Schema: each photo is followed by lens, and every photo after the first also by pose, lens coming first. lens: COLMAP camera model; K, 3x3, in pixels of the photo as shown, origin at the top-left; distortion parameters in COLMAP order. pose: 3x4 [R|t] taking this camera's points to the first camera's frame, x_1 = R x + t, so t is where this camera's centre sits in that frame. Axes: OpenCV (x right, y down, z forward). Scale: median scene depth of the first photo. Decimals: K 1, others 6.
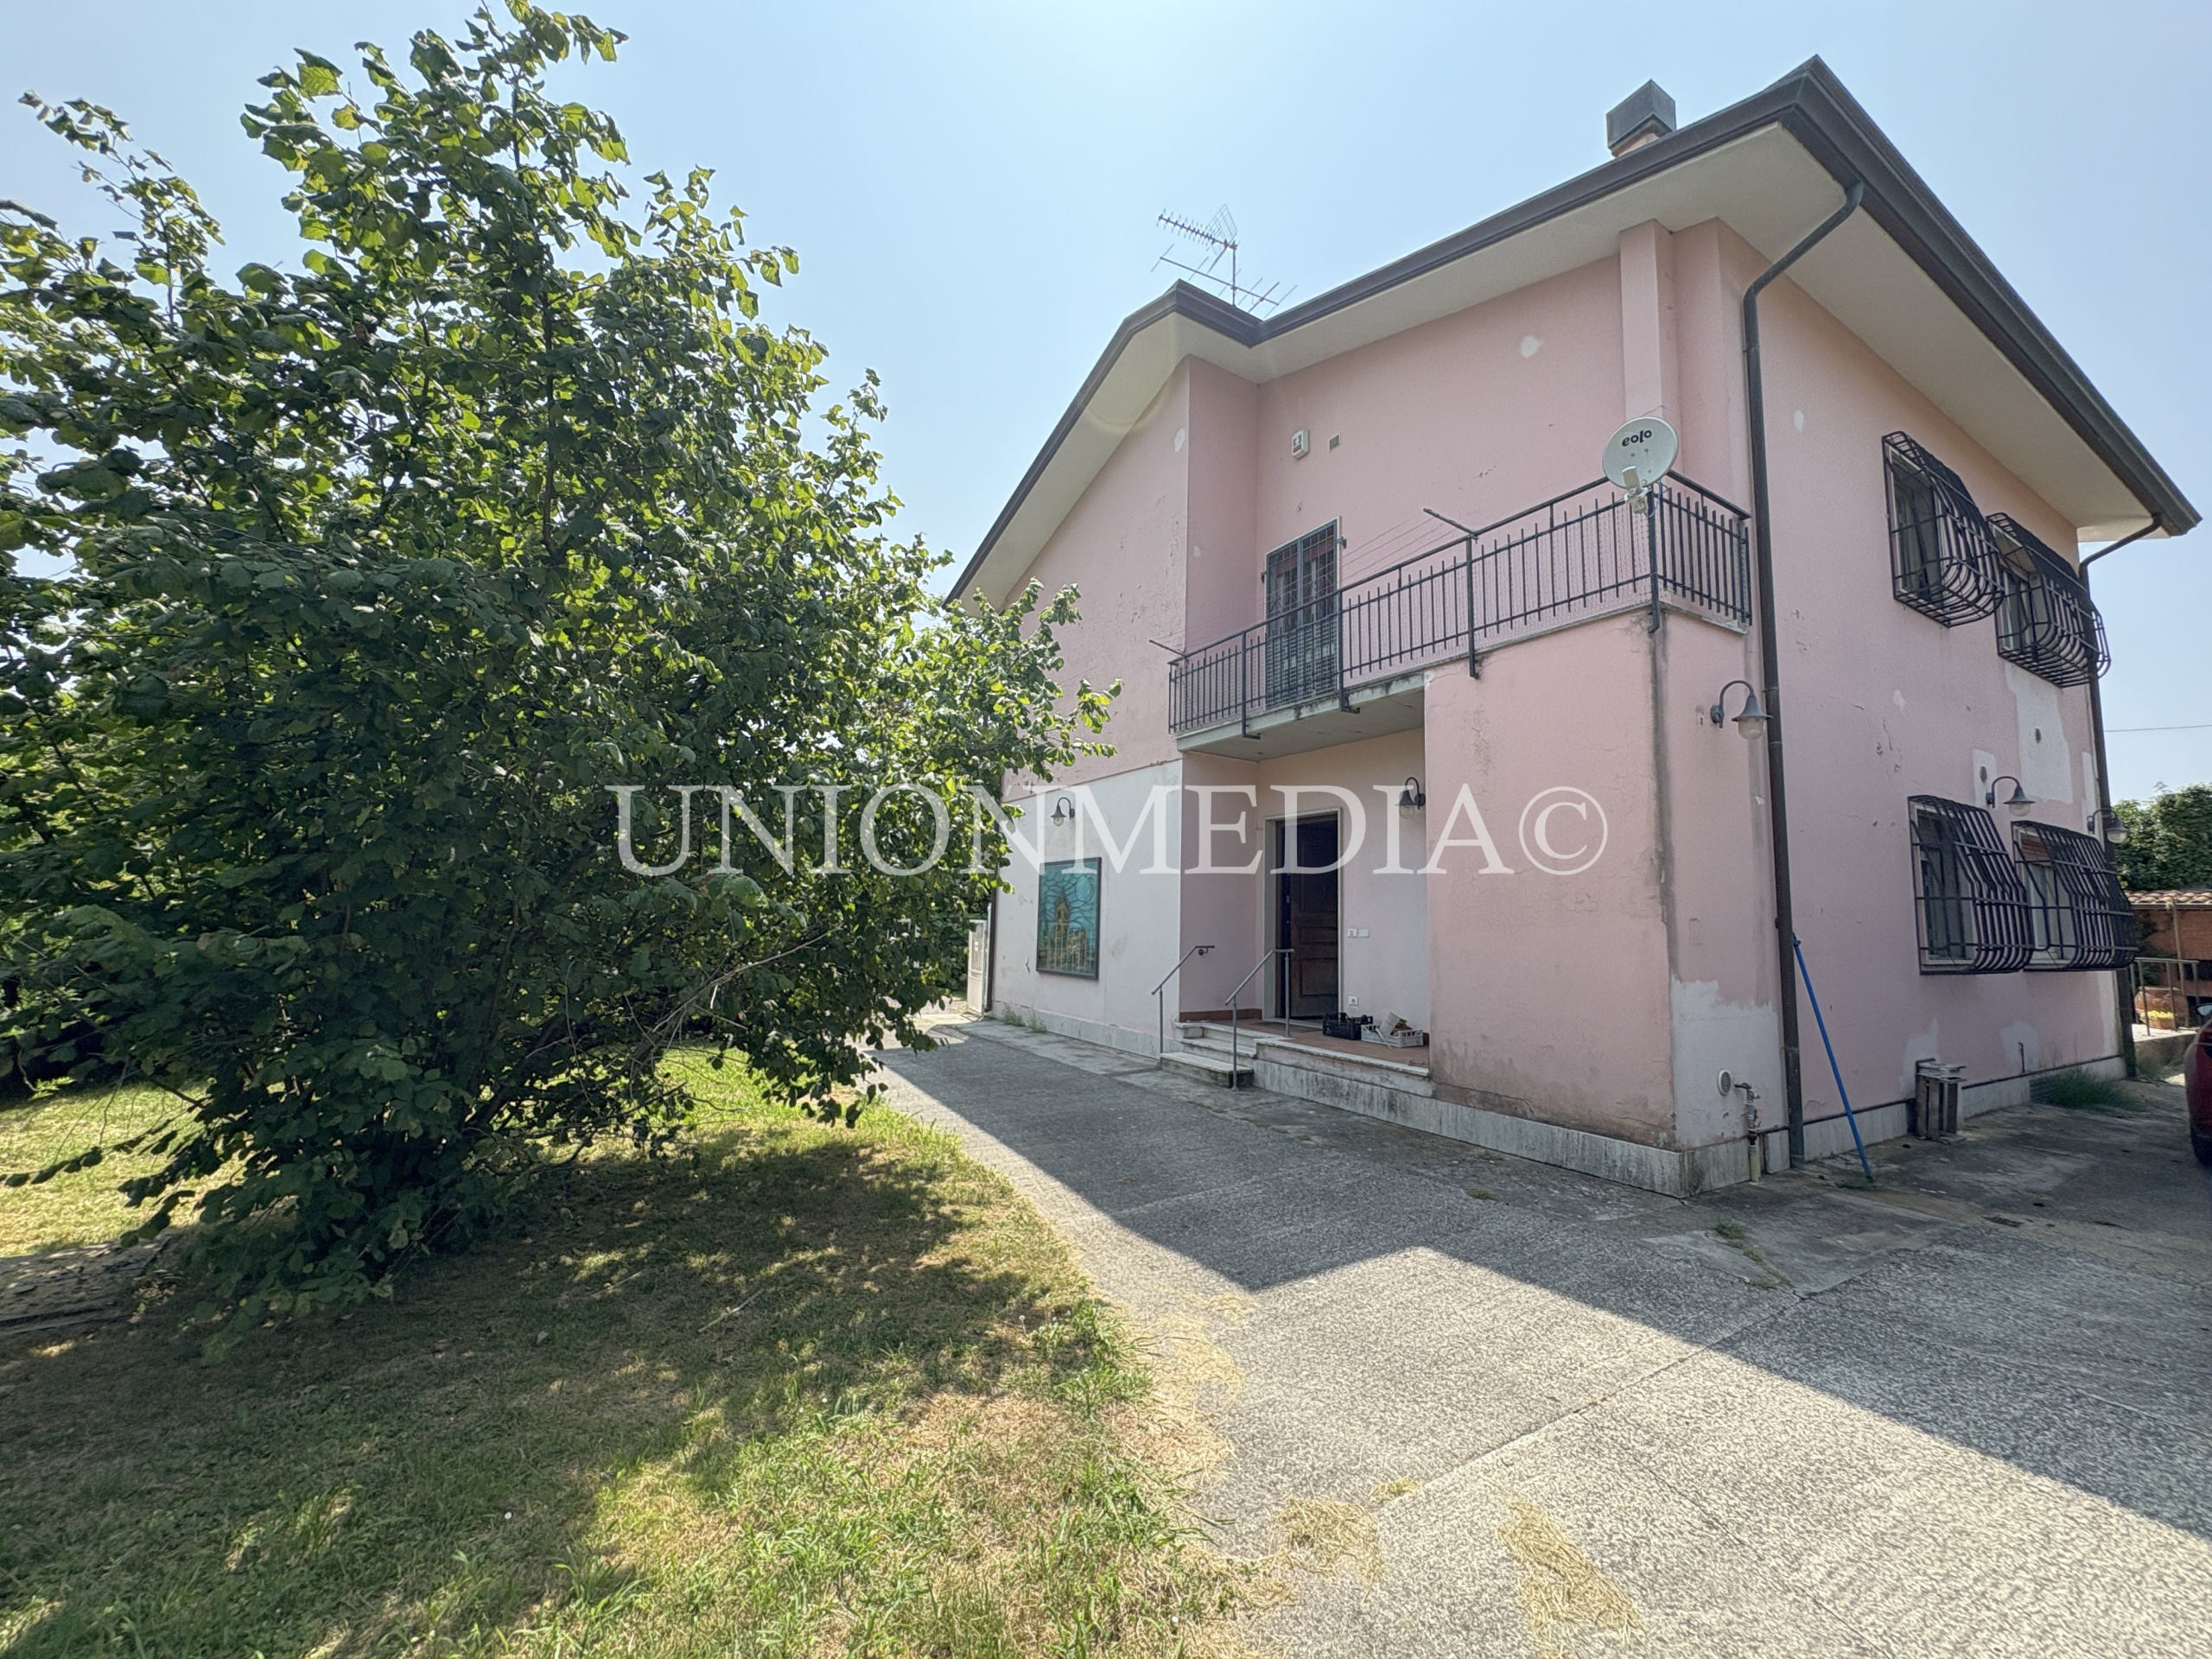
lens RADIAL K [[882.4, 0, 1101.1], [0, 882.4, 837.2], [0, 0, 1]] dist [0.000769, 0.000593]
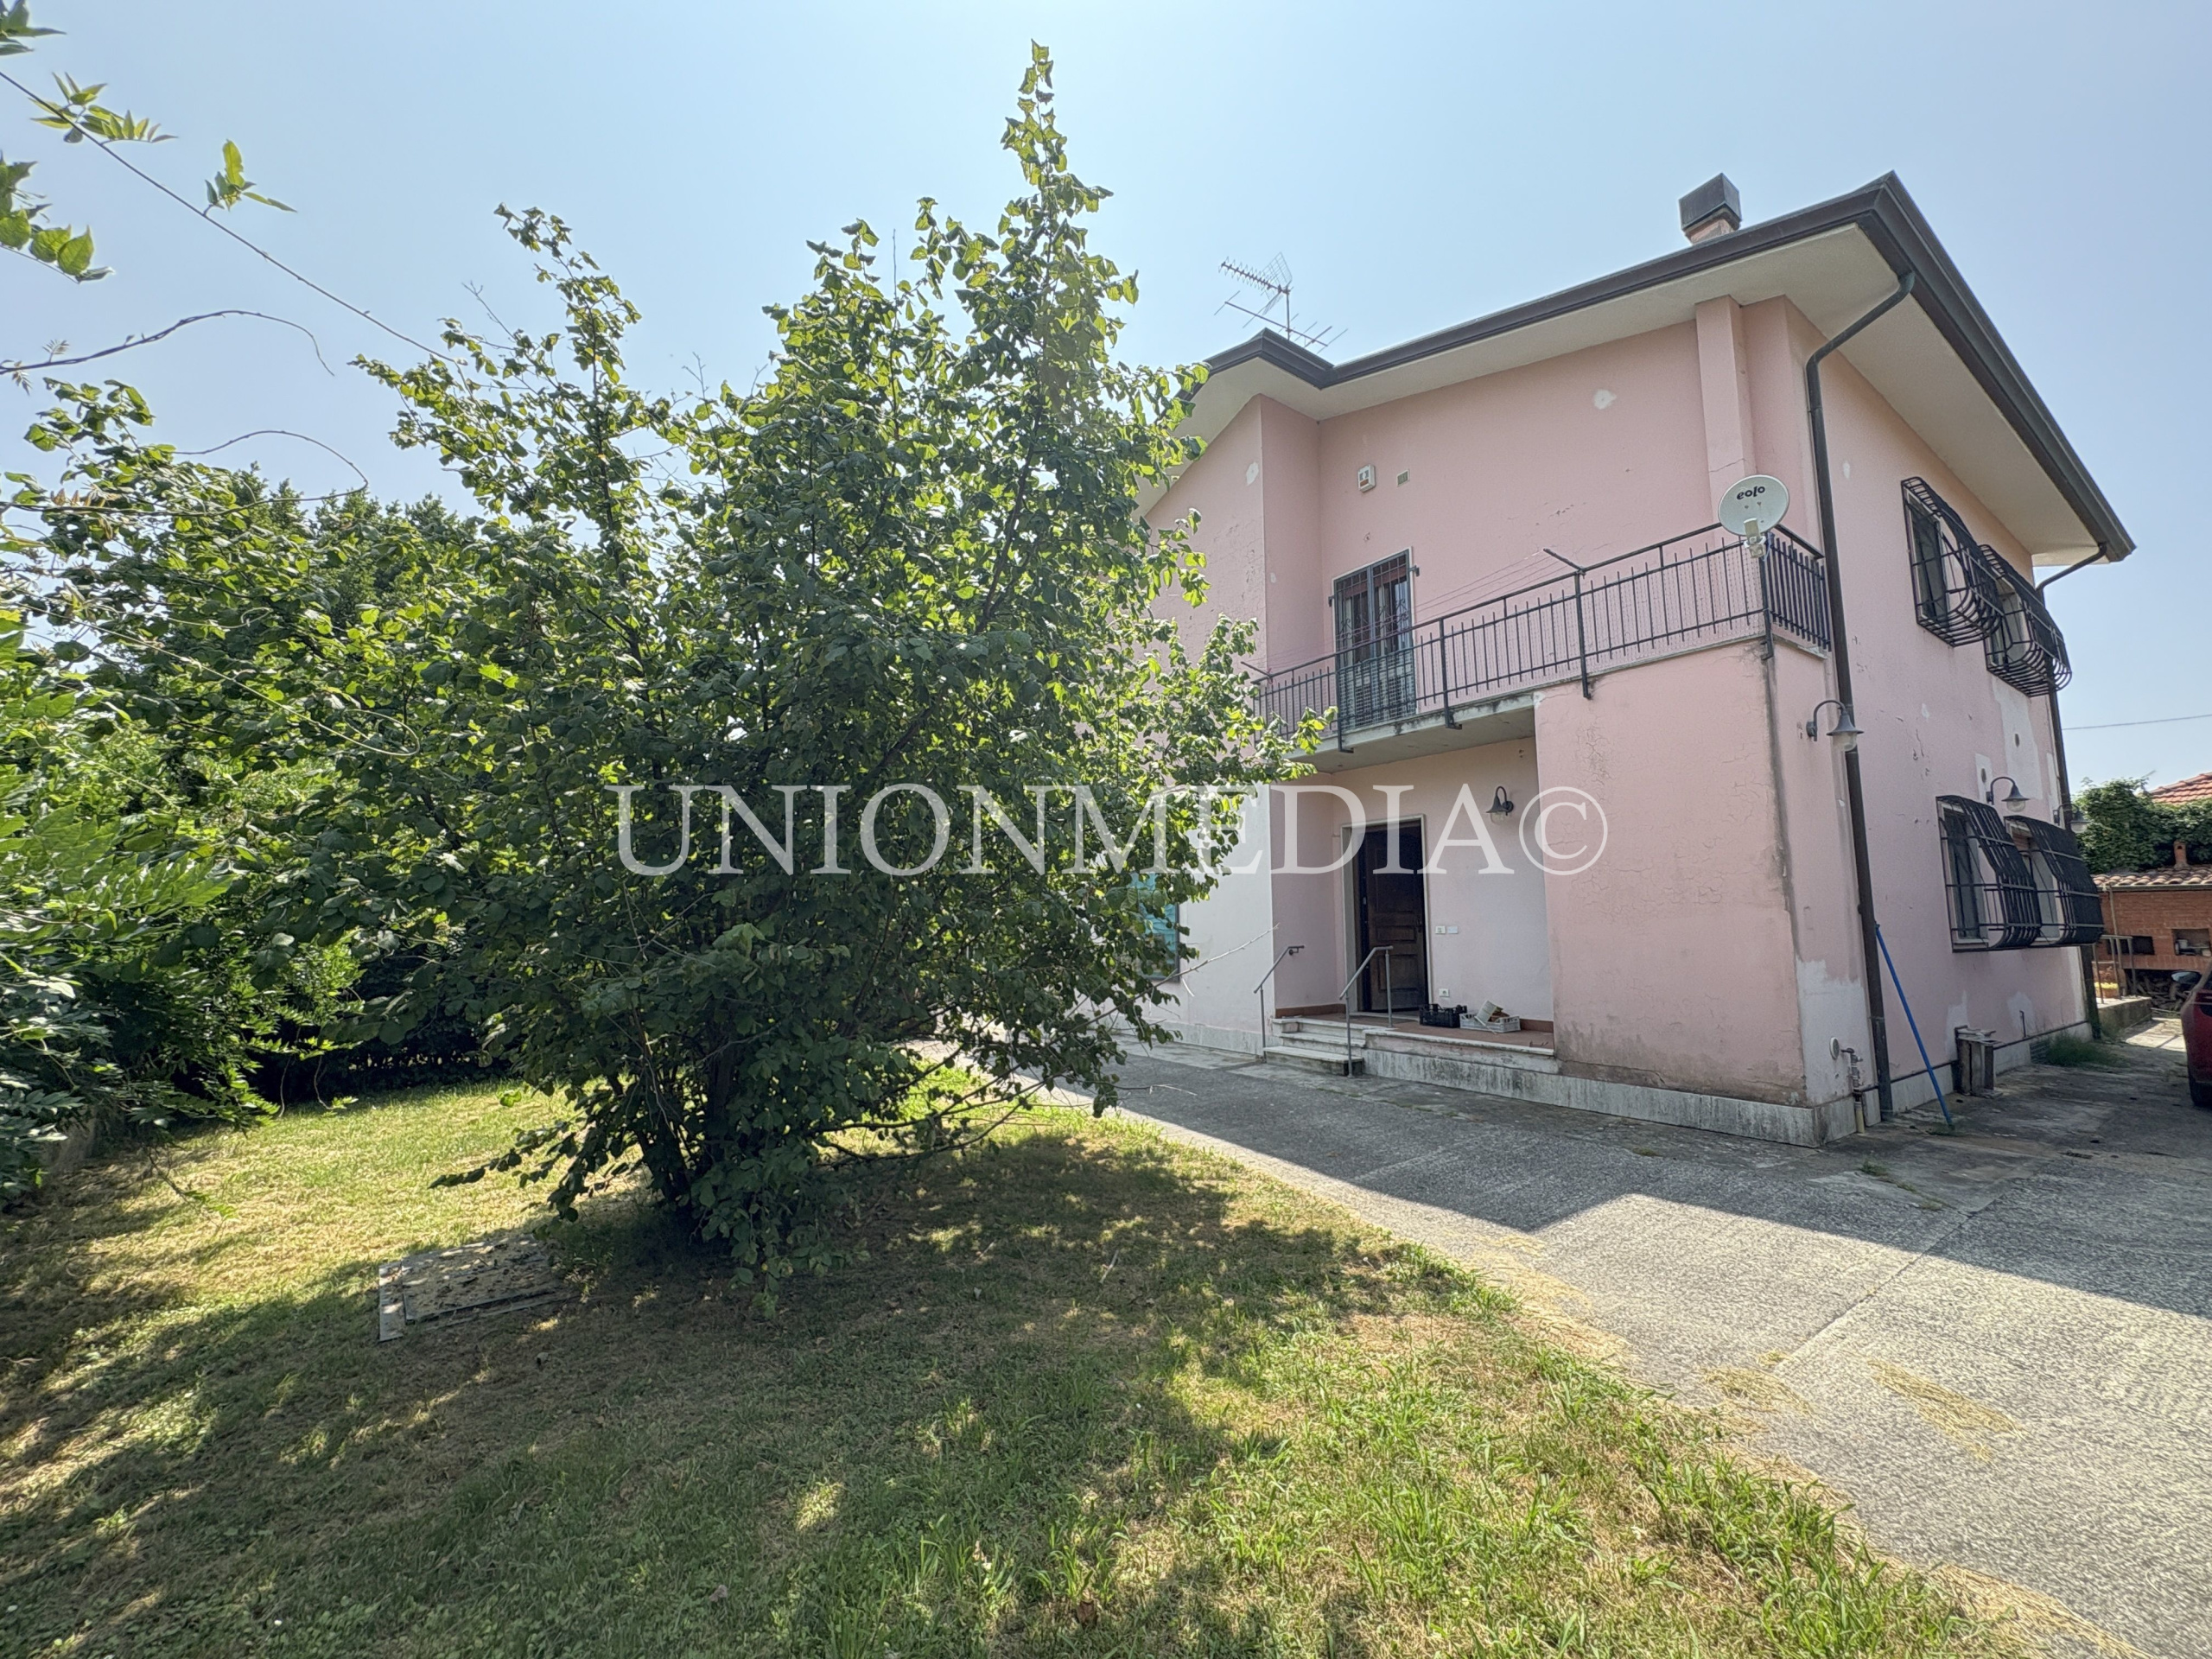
lens RADIAL K [[882.4, 0, 1106.2], [0, 882.4, 837.7], [0, 0, 1]] dist [0.000769, 0.000593]
pose [[0.997772, -0.020036, 0.063642, -0.307212], [0.020656, 0.999745, -0.009104, -0.006104], [-0.063443, 0.010398, 0.997931, -0.093527]]
